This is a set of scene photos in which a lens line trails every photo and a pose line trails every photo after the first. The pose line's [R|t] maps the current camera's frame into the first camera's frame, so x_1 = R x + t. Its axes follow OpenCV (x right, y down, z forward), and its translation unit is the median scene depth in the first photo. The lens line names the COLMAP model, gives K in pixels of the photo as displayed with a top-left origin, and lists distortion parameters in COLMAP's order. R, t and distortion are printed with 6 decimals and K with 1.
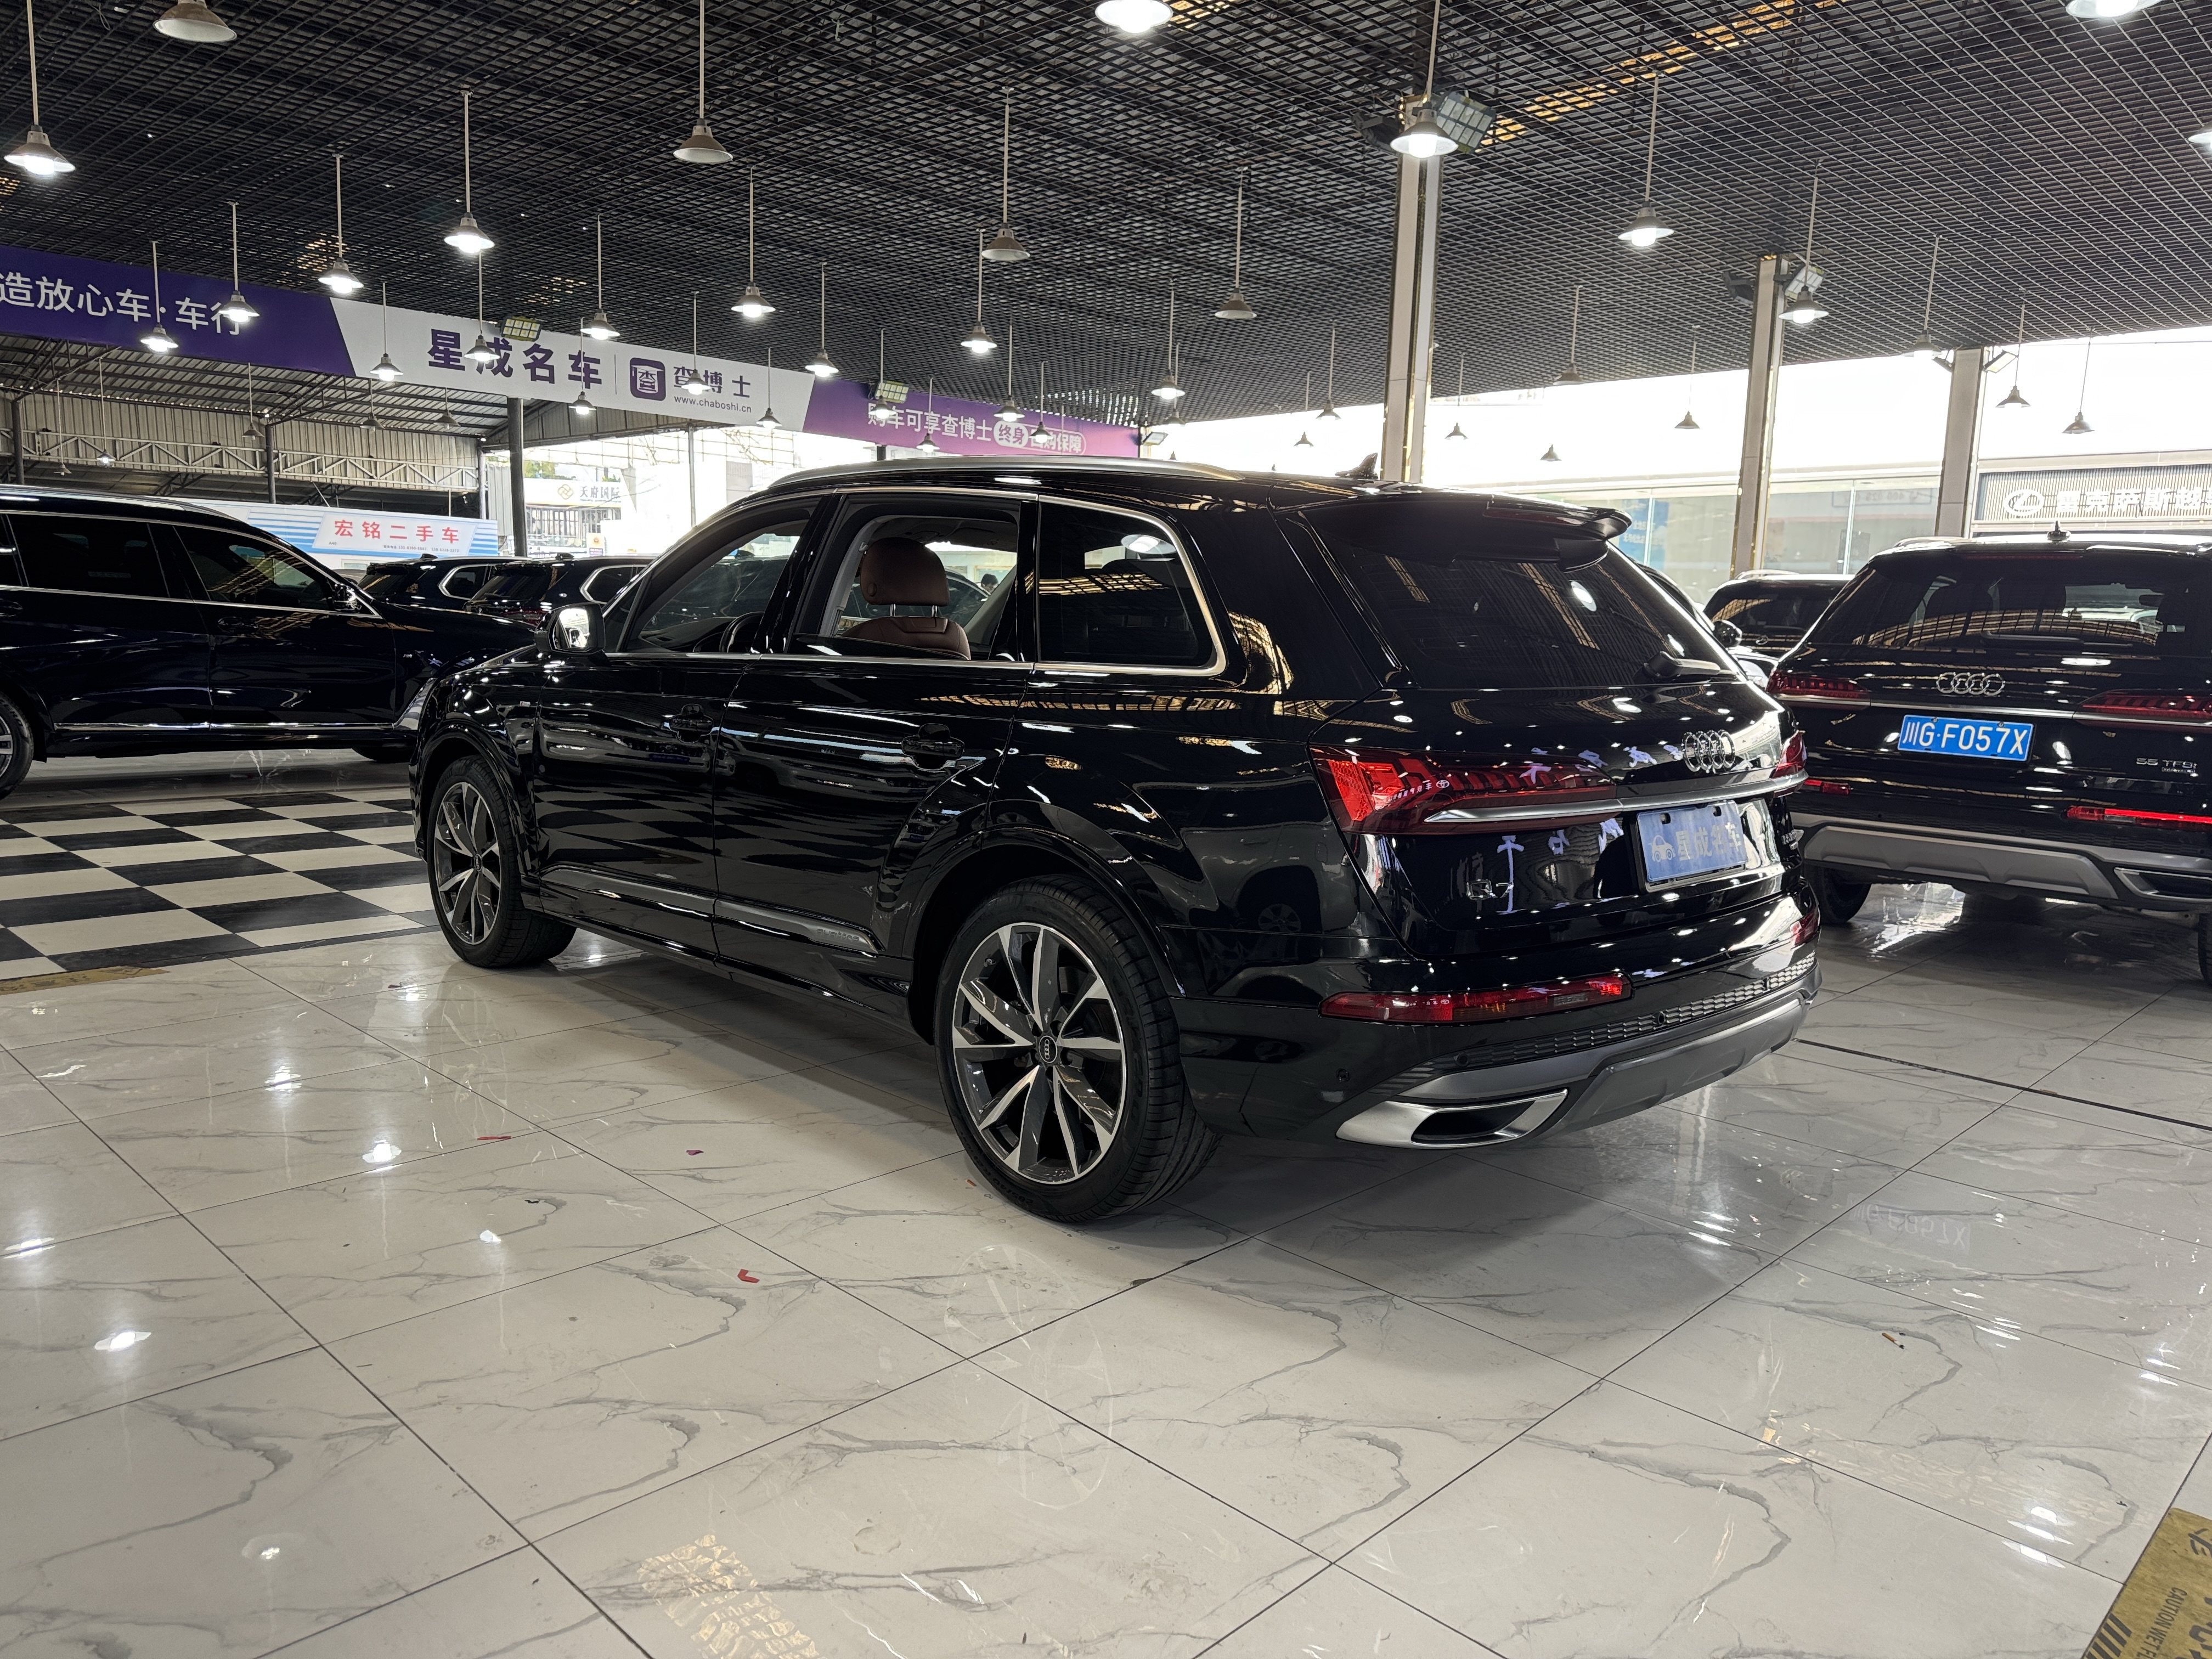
lens RADIAL K [[1559.3, 0, 1114.4], [0, 1559.3, 838.3], [0, 0, 1]] dist [-0.004797, -0.001467]
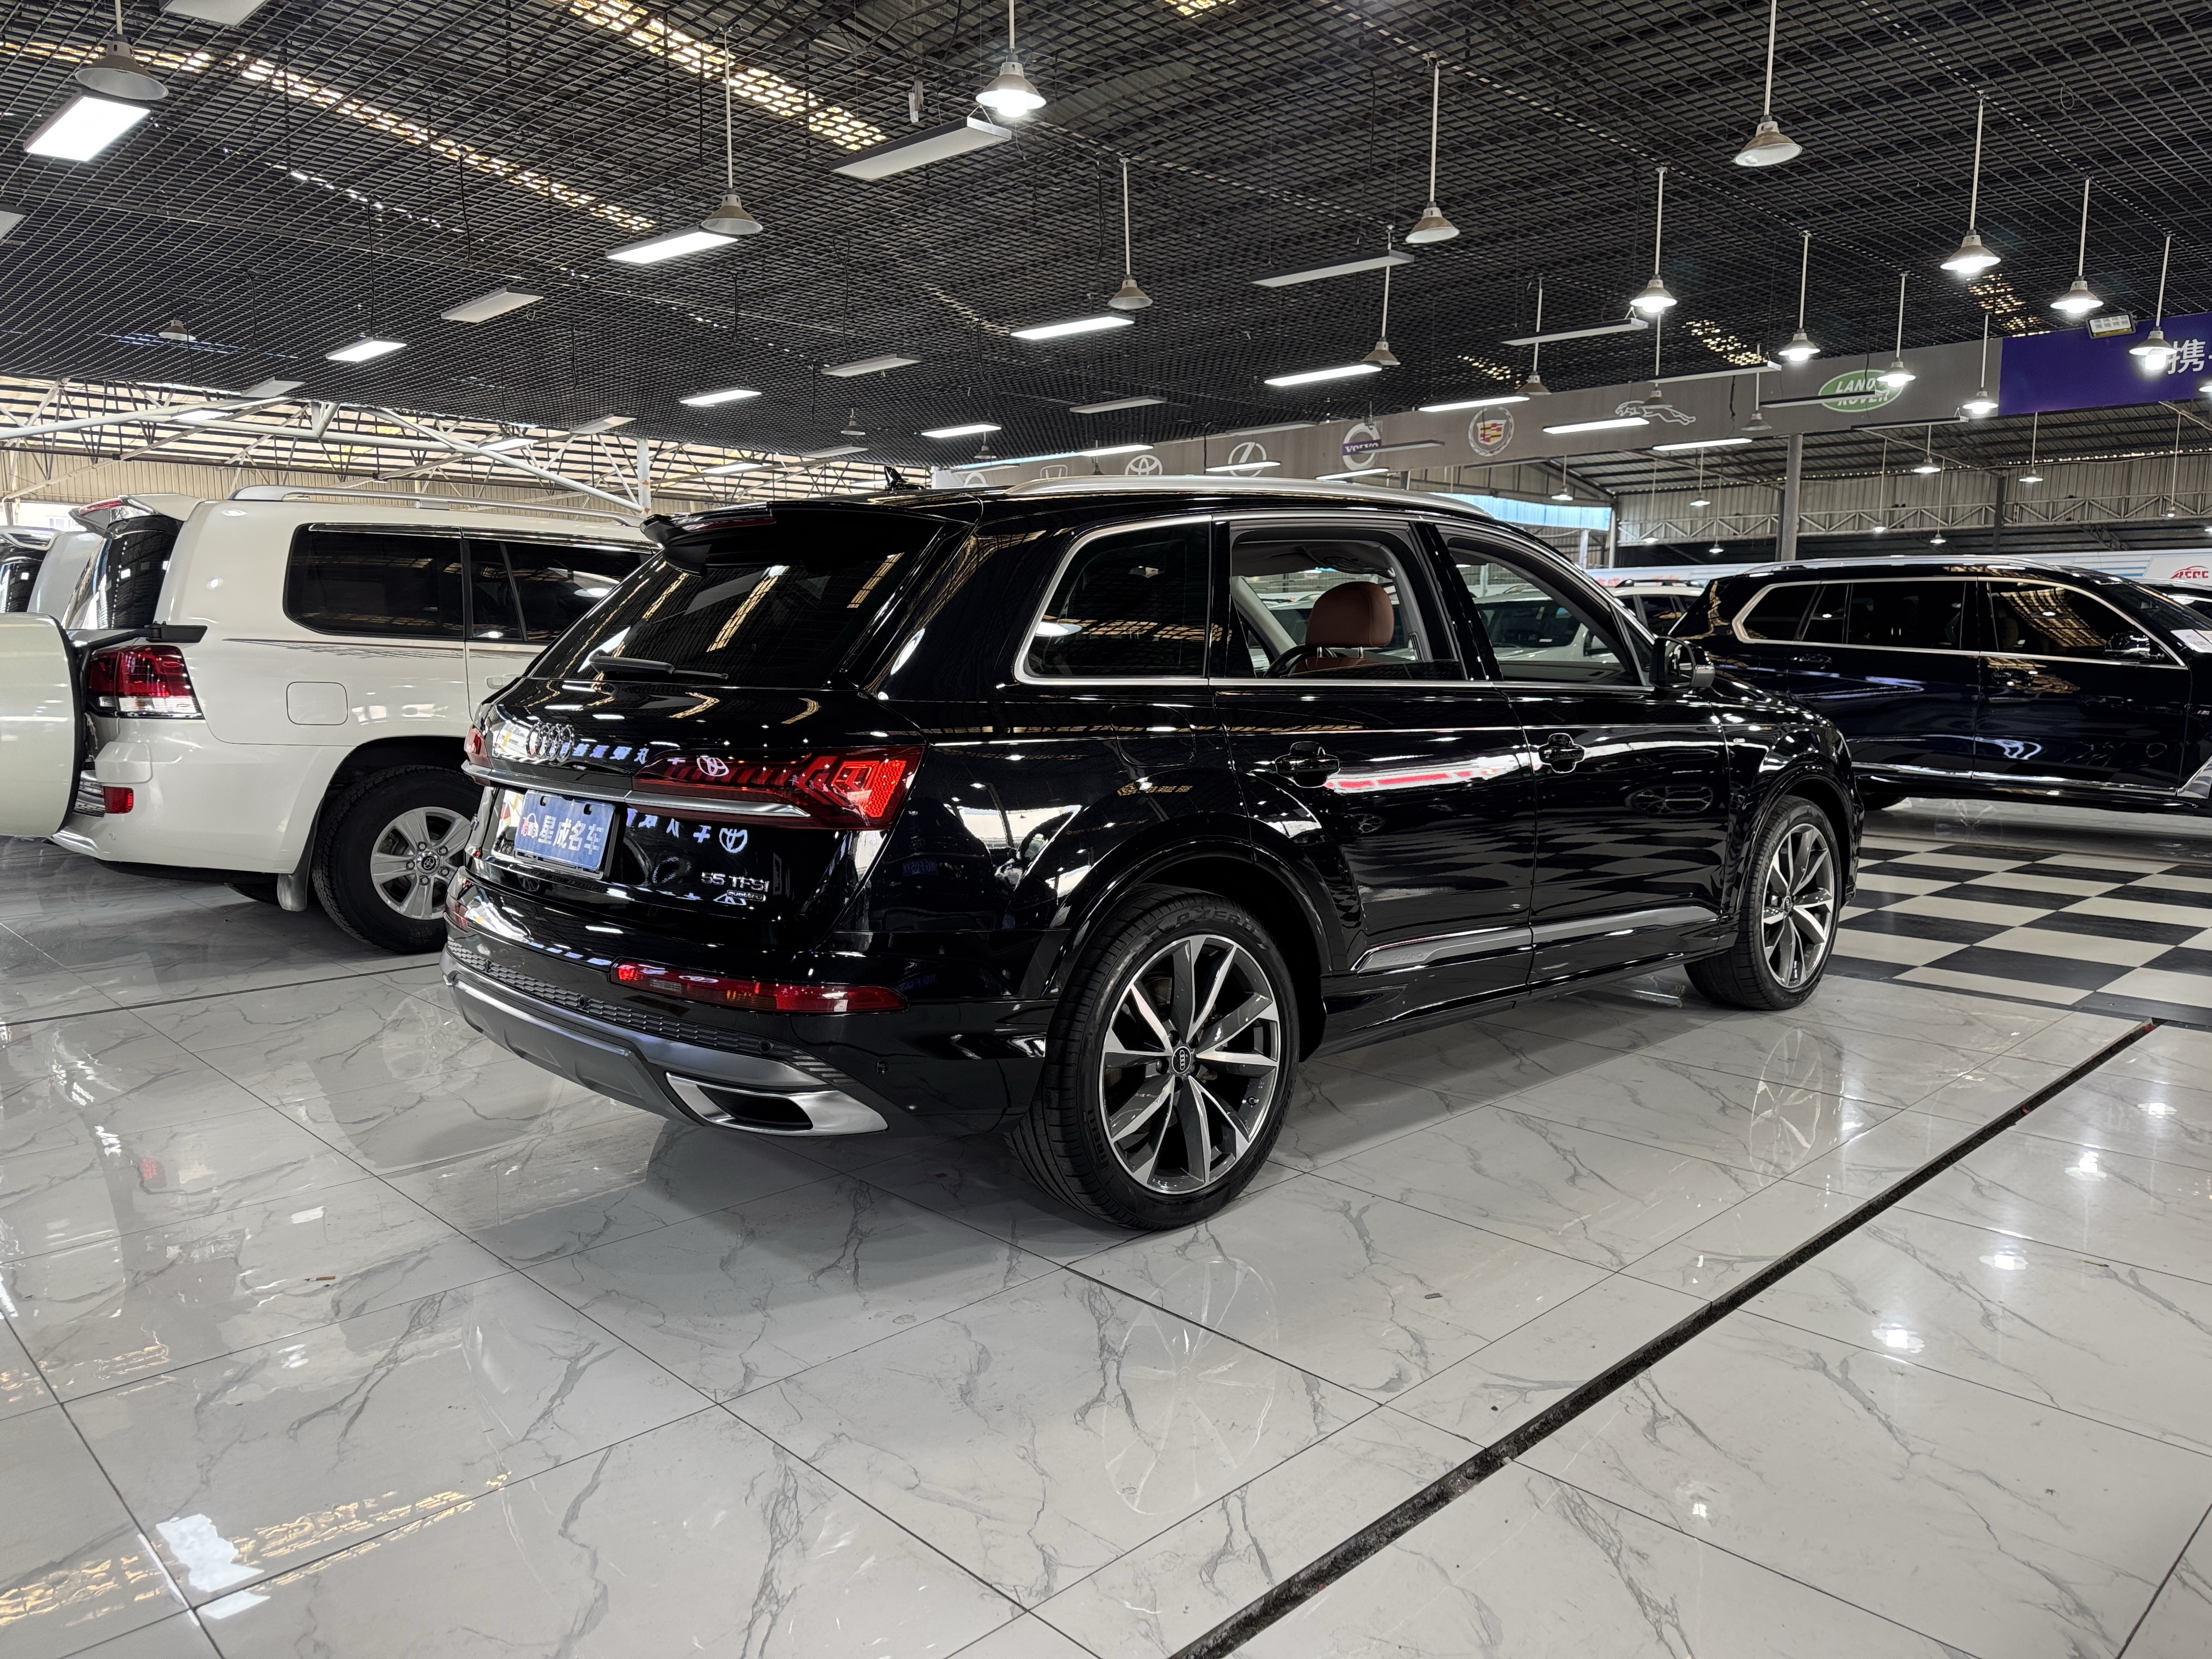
lens RADIAL K [[1559.3, 0, 1114.4], [0, 1559.3, 838.3], [0, 0, 1]] dist [-0.004797, -0.001467]
pose [[-0.024289, 0.088660, -0.995766, 0.970003], [-0.136702, 0.986409, 0.091161, -0.098598], [0.990314, 0.138337, -0.011839, 0.954575]]
